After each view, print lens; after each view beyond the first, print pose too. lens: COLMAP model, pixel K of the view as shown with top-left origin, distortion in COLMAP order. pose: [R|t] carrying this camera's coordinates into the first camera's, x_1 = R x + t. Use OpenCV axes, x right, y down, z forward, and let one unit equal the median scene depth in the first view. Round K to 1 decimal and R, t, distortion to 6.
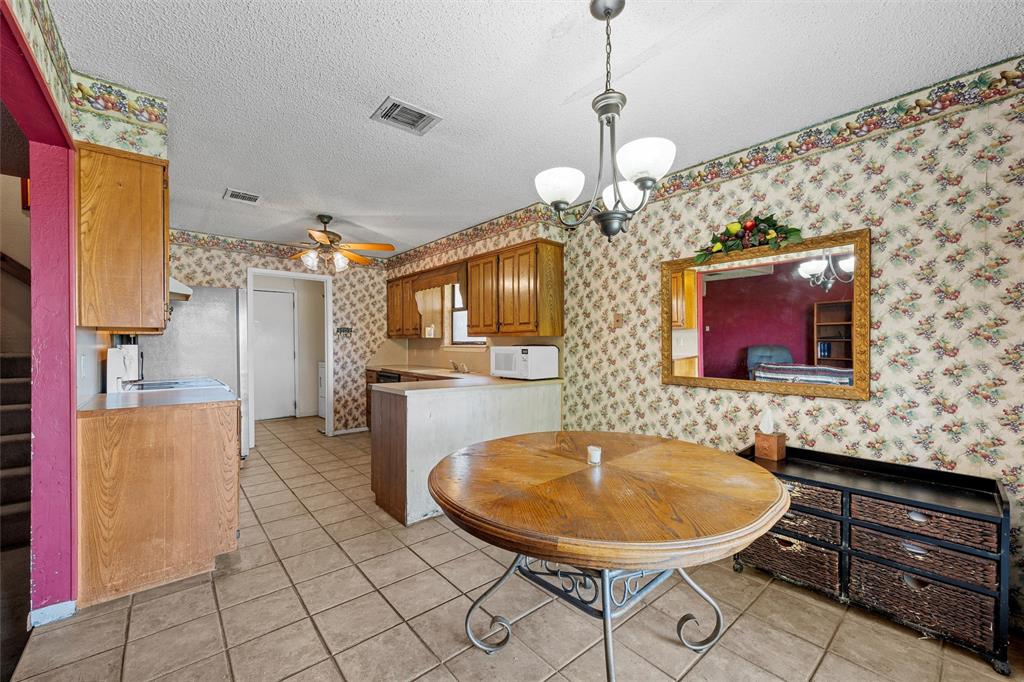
lens RADIAL K [[406.0, 0, 517.3], [0, 406.0, 344.7], [0, 0, 1]] dist [-0.003734, -0.000145]
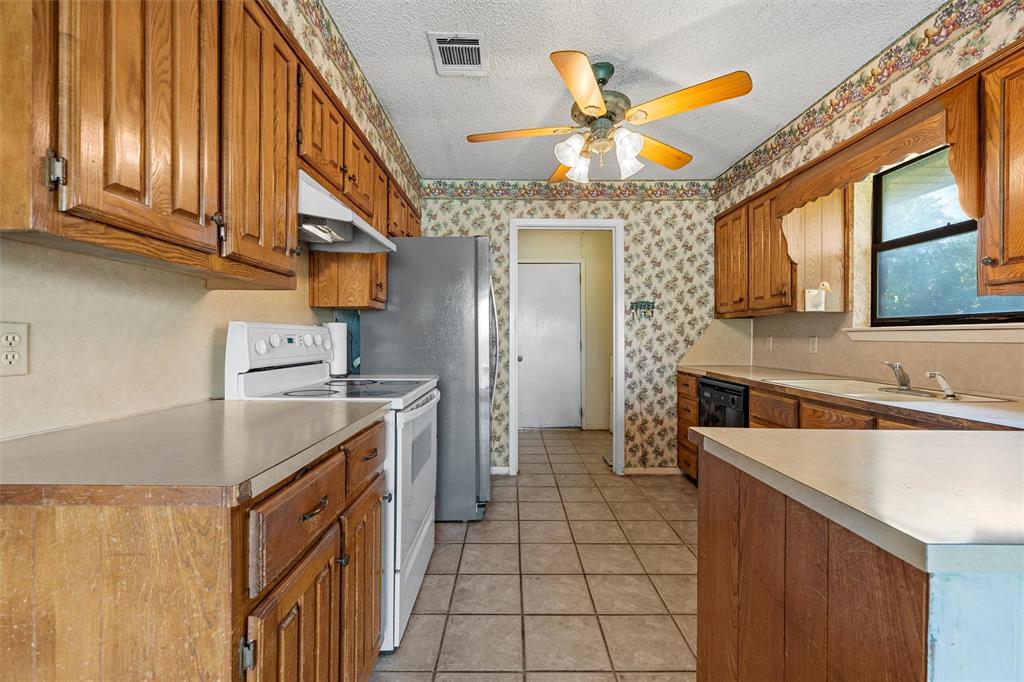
lens RADIAL K [[438.2, 0, 509.4], [0, 438.2, 338.6], [0, 0, 1]] dist [-0.000227, 0.000015]
pose [[0.754297, 0.005179, -0.656513, -0.146314], [-0.006266, 0.999980, 0.000689, 0.015436], [0.656504, 0.003594, 0.754314, 0.378570]]
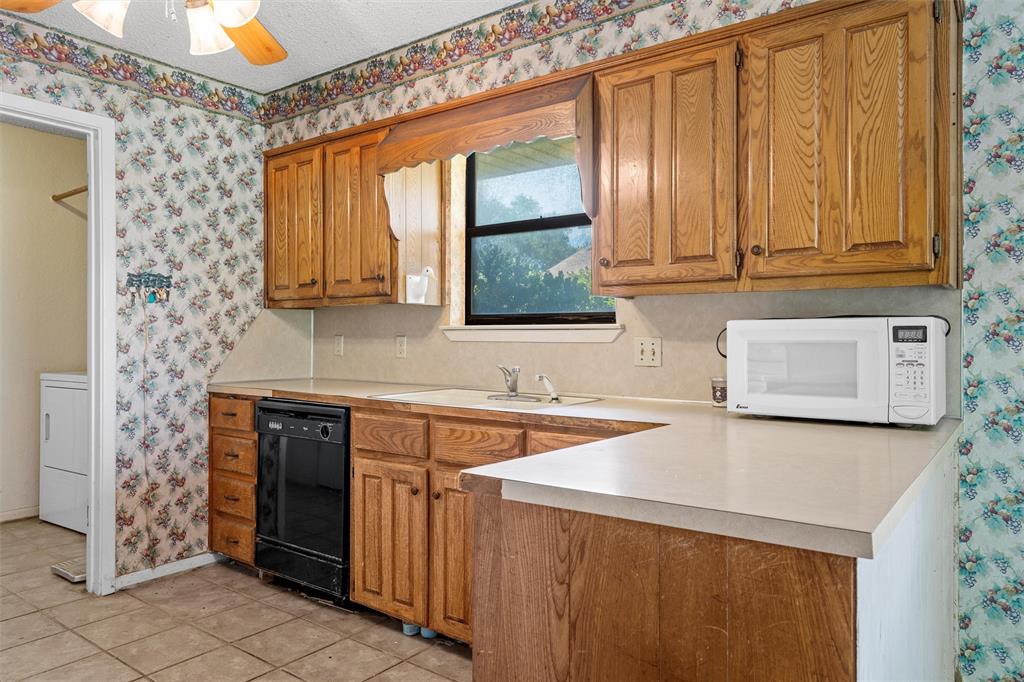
lens RADIAL K [[684.6, 0, 516.5], [0, 684.6, 331.8], [0, 0, 1]] dist [0.004197, 0.001971]
pose [[0.976594, 0.004692, 0.215041, -0.253023], [-0.002047, 0.999919, -0.012522, 0.014937], [-0.215083, 0.011789, 0.976525, 0.371799]]
